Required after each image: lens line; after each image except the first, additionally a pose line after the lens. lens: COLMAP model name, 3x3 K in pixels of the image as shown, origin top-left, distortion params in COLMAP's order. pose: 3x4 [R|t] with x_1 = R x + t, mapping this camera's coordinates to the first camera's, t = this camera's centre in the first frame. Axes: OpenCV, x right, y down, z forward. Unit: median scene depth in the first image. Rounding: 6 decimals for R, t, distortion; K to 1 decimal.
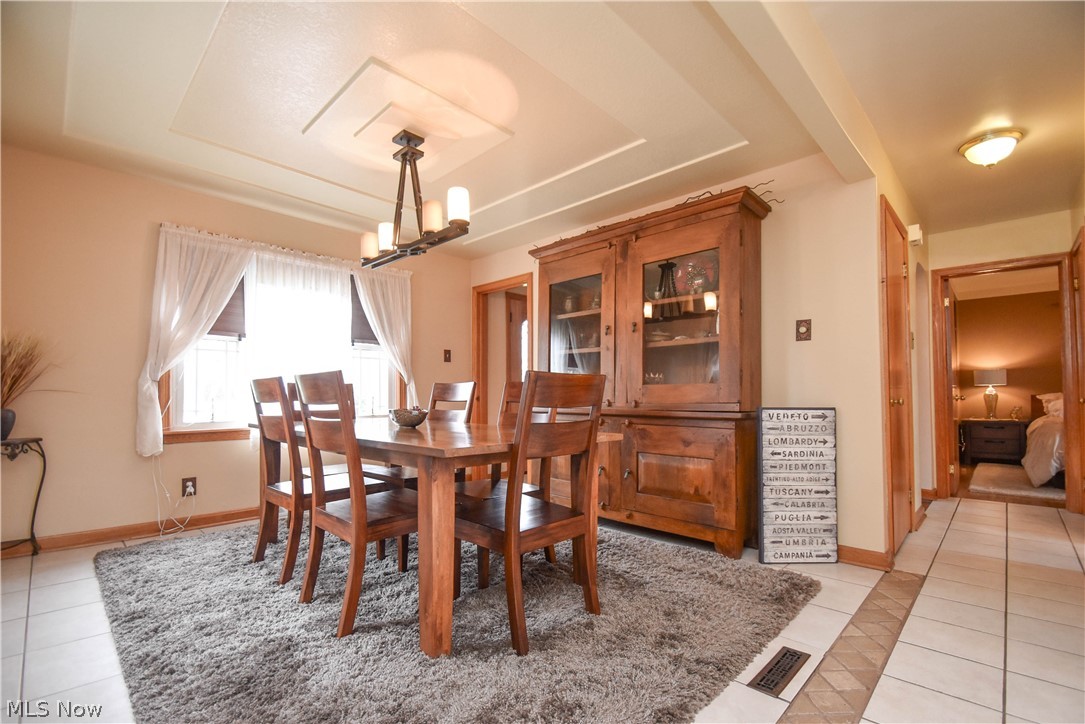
lens RADIAL K [[481.7, 0, 537.1], [0, 481.7, 387.0], [0, 0, 1]] dist [0.014985, -0.016732]
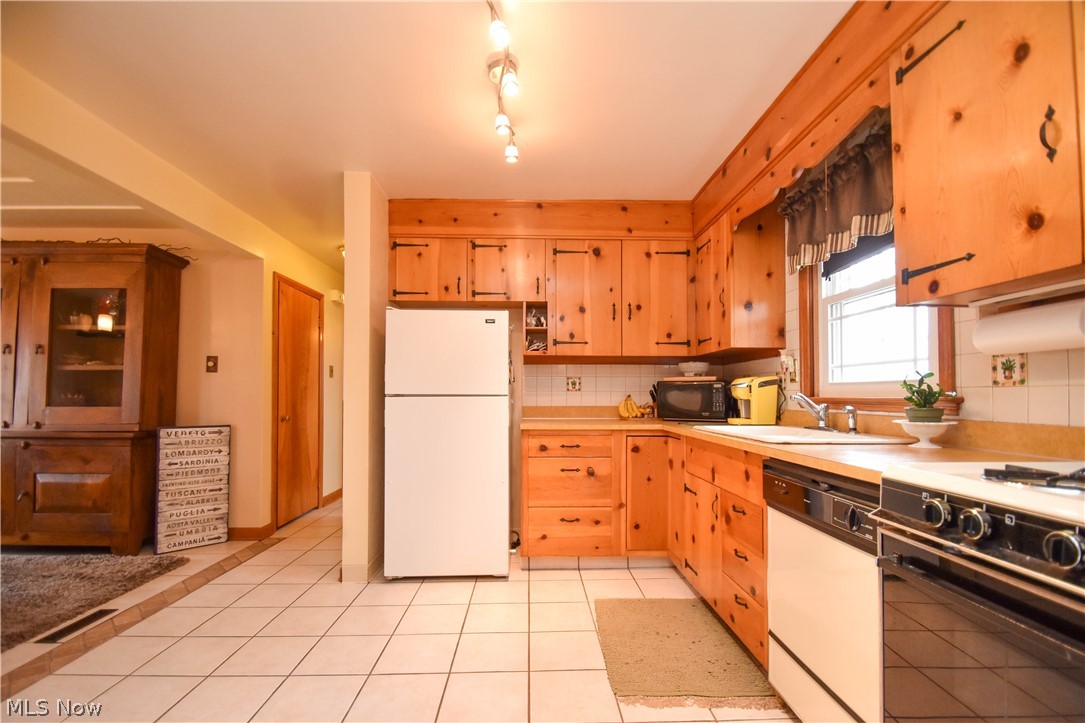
lens RADIAL K [[481.7, 0, 546.2], [0, 481.7, 384.1], [0, 0, 1]] dist [0.014985, -0.016732]
pose [[0.689899, 0.022399, 0.723559, 0.239411], [-0.016923, 0.999747, -0.014813, -0.061367], [-0.723708, -0.002025, 0.690104, -0.522794]]
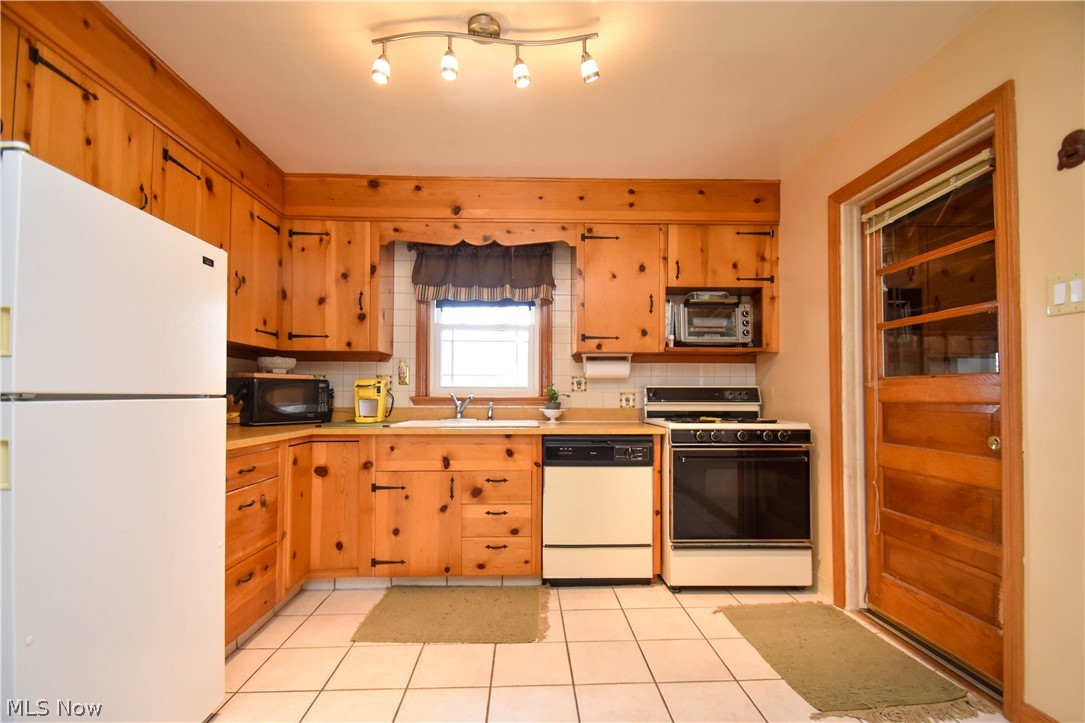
lens RADIAL K [[481.7, 0, 545.8], [0, 481.7, 384.5], [0, 0, 1]] dist [0.014985, -0.016732]
pose [[-0.732718, 0.017035, 0.680319, 0.222464], [-0.011358, 0.999241, -0.037254, -0.048470], [-0.680437, -0.035023, -0.731969, 0.377871]]
